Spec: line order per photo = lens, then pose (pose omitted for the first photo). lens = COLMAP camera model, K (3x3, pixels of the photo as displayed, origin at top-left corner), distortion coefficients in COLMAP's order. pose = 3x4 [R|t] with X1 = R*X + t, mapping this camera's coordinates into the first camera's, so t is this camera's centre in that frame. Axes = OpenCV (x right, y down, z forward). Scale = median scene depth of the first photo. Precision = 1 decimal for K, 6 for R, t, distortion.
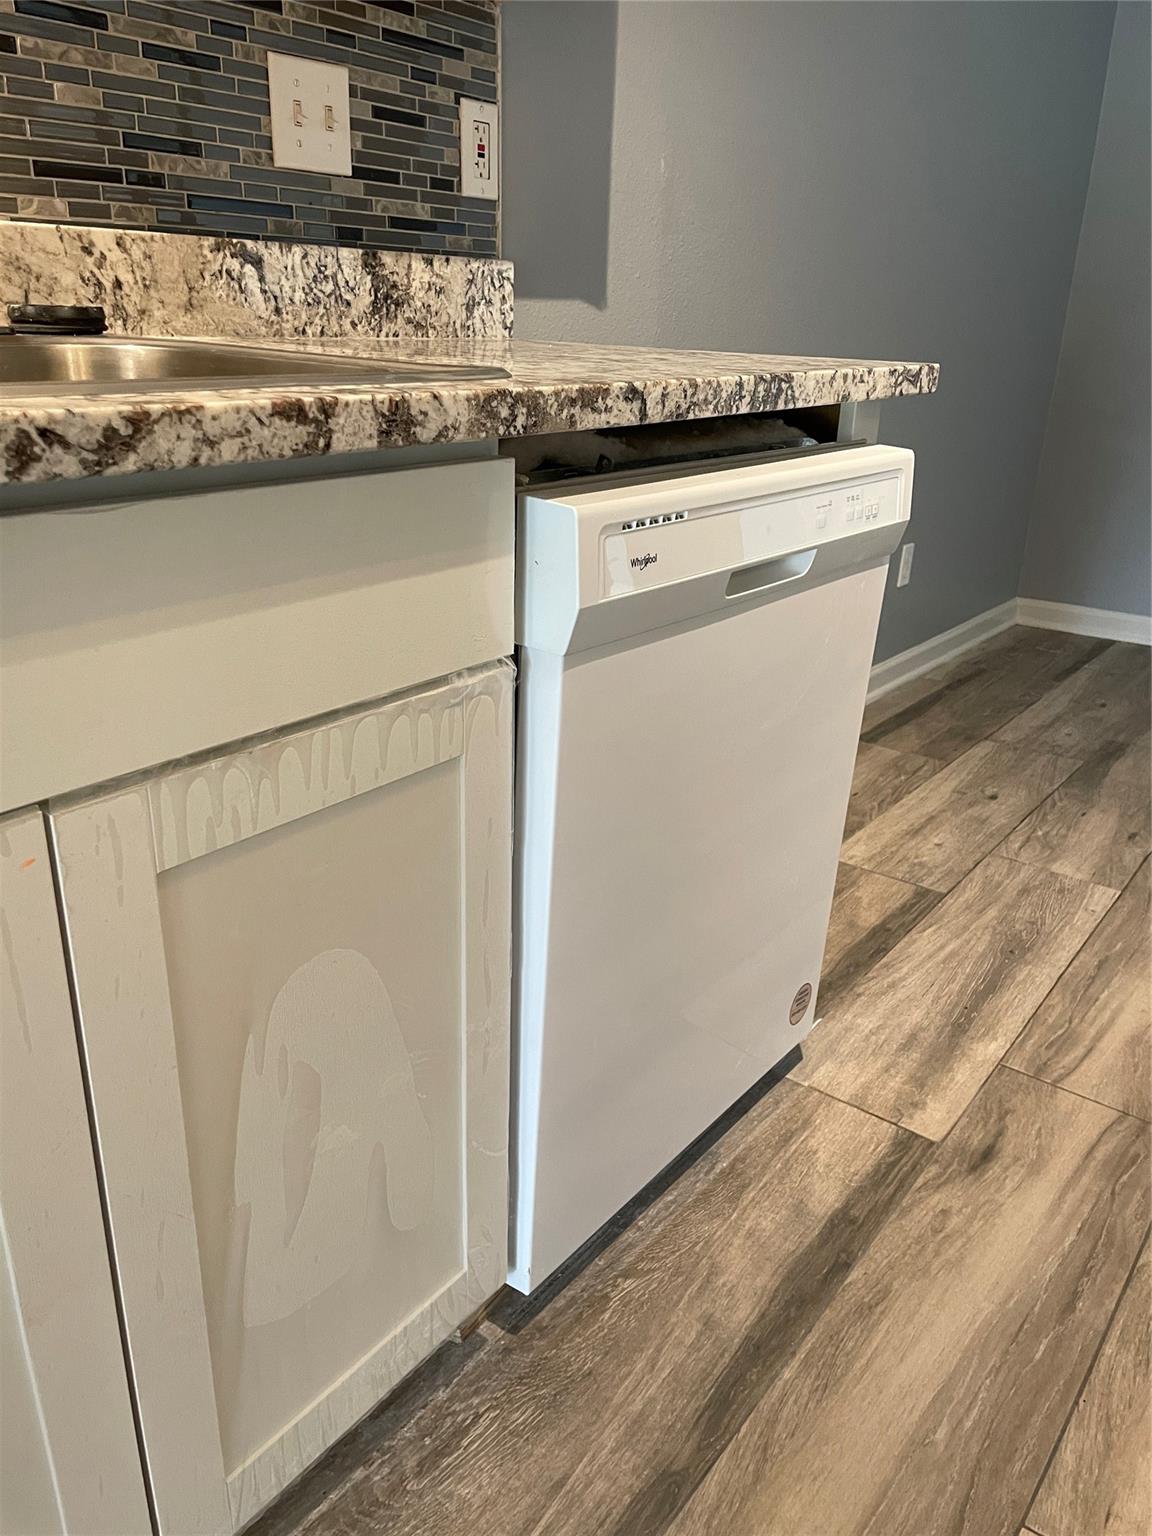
lens RADIAL K [[1157.6, 0, 587.2], [0, 1157.6, 777.9], [0, 0, 1]] dist [0.087845, -0.114117]
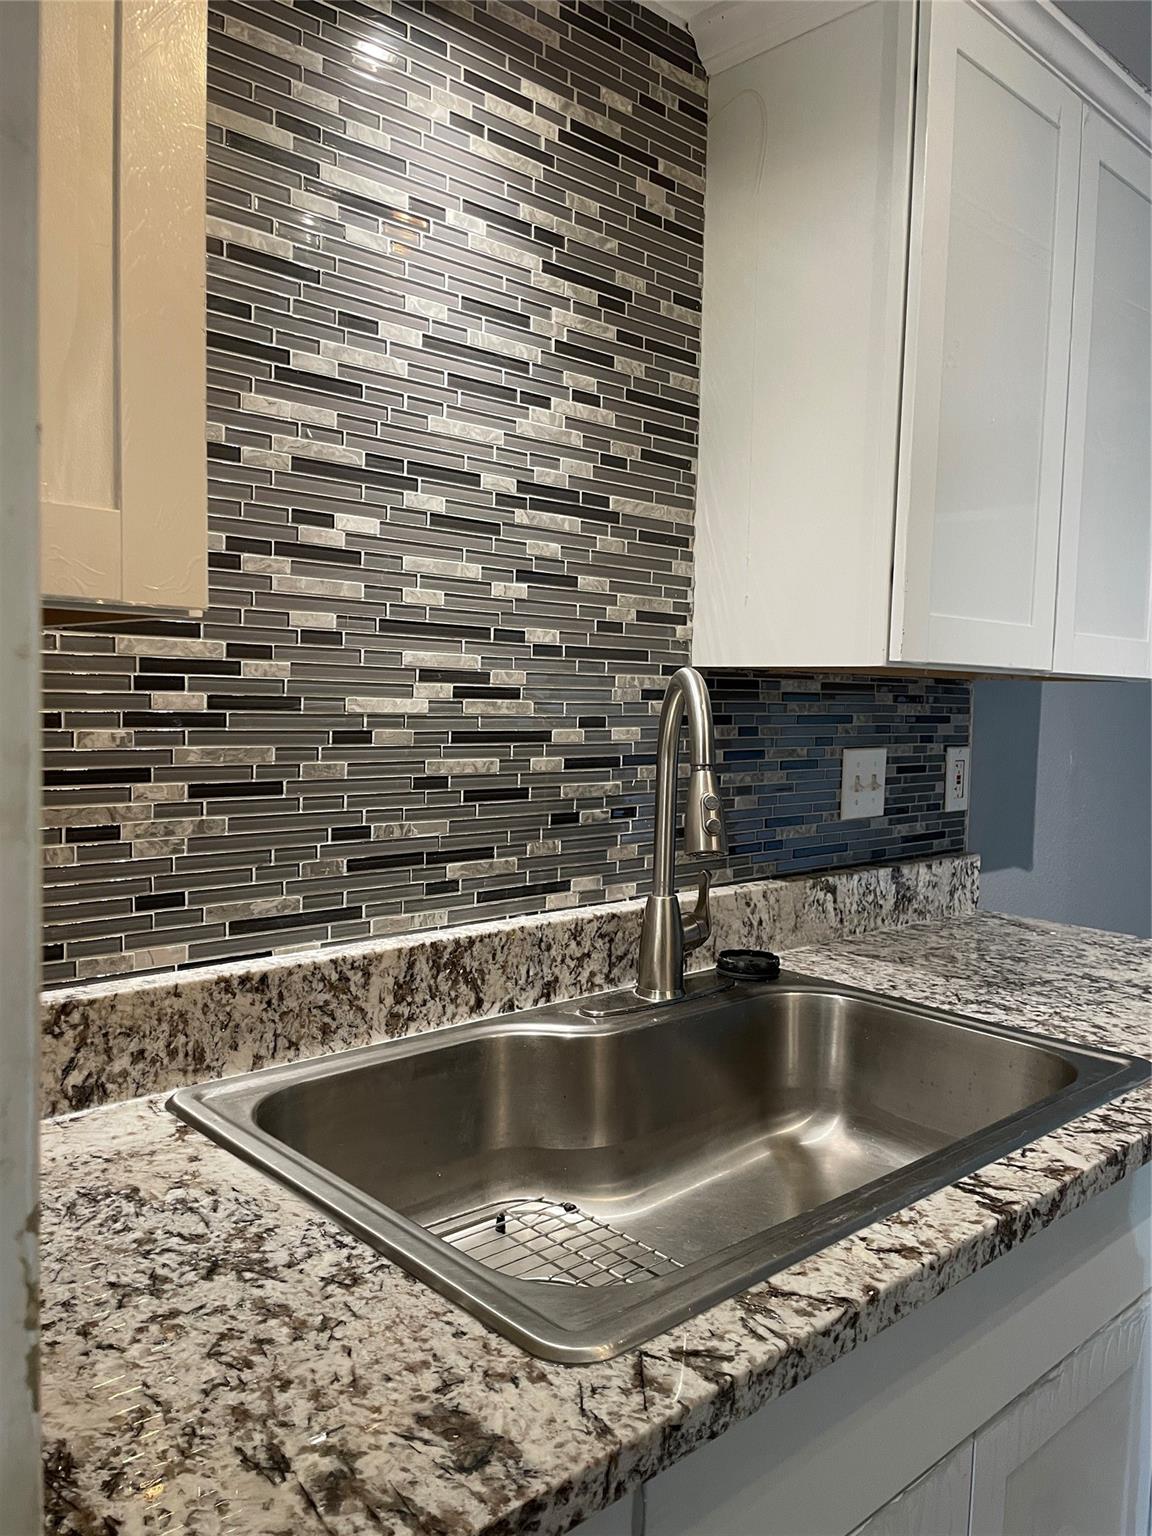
lens RADIAL K [[1157.6, 0, 584.9], [0, 1157.6, 763.7], [0, 0, 1]] dist [0.087845, -0.114117]
pose [[0.983515, 0.003932, -0.180784, -0.284938], [-0.061750, 0.946969, -0.315337, -0.117606], [0.169957, 0.321302, 0.931601, -0.321614]]
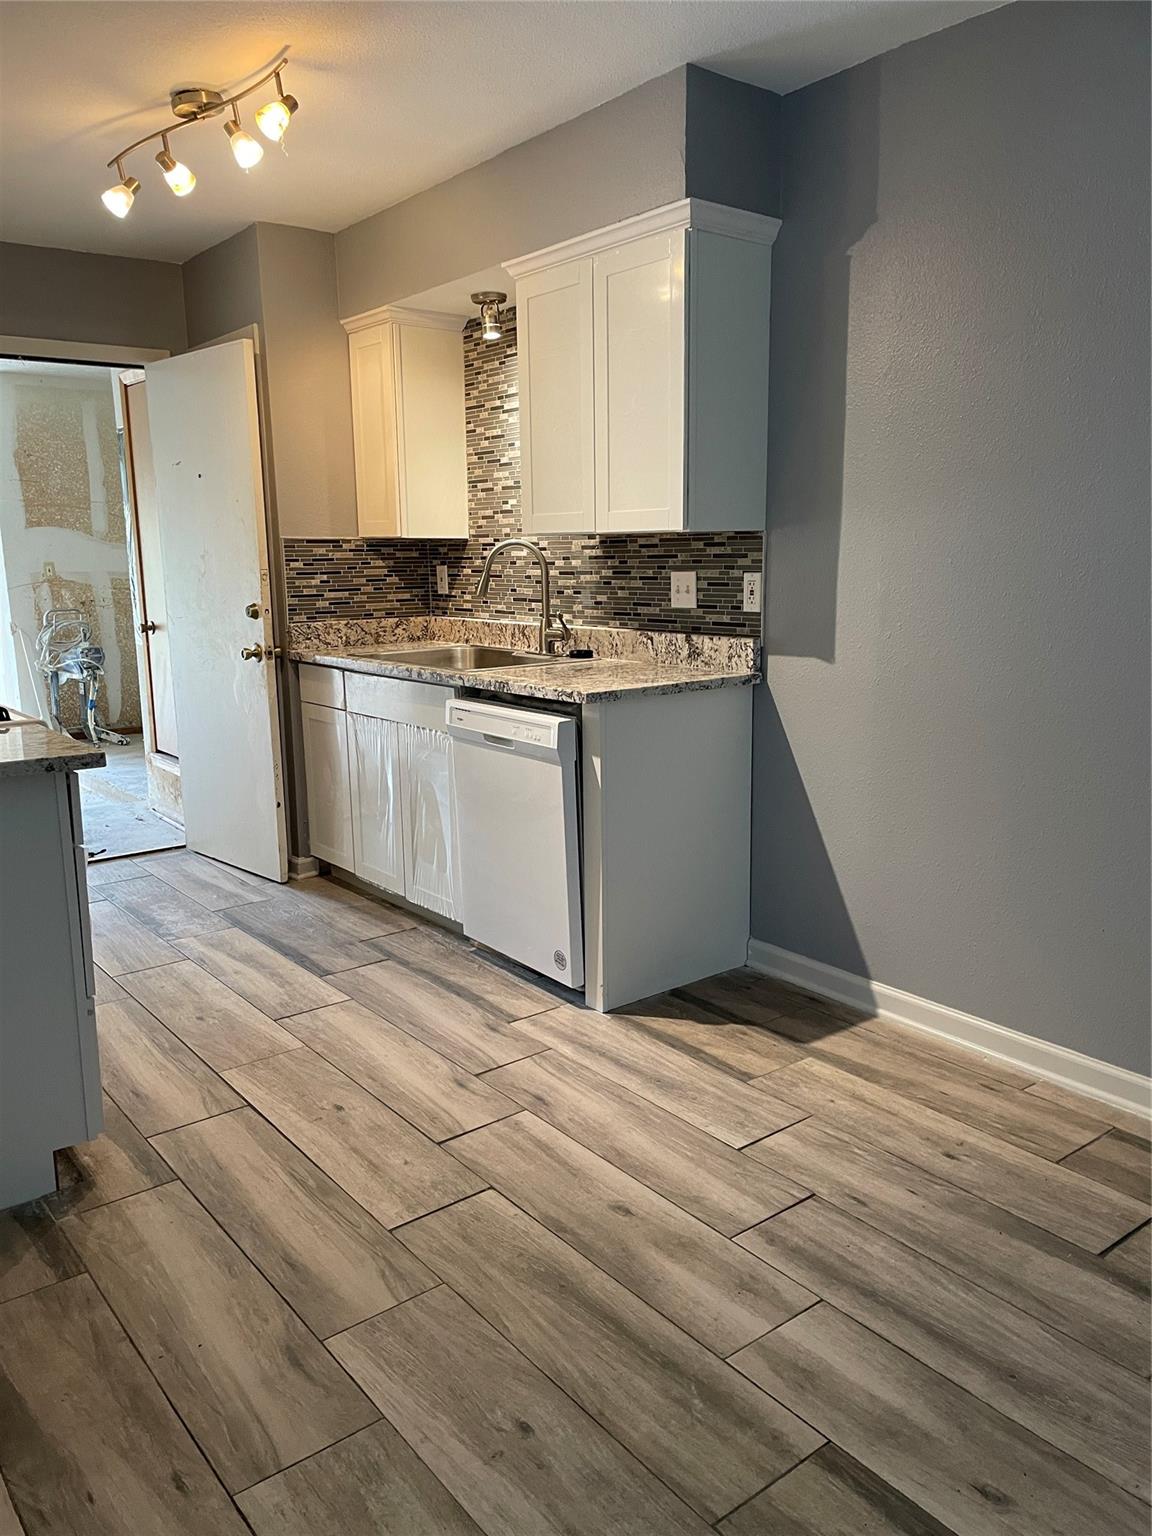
lens RADIAL K [[1157.6, 0, 583.0], [0, 1157.6, 777.5], [0, 0, 1]] dist [0.087845, -0.114117]
pose [[-0.265412, 0.158517, -0.951015, 2.262189], [-0.355387, 0.900850, 0.249338, -0.696553], [0.896246, 0.404155, -0.182762, 1.340694]]
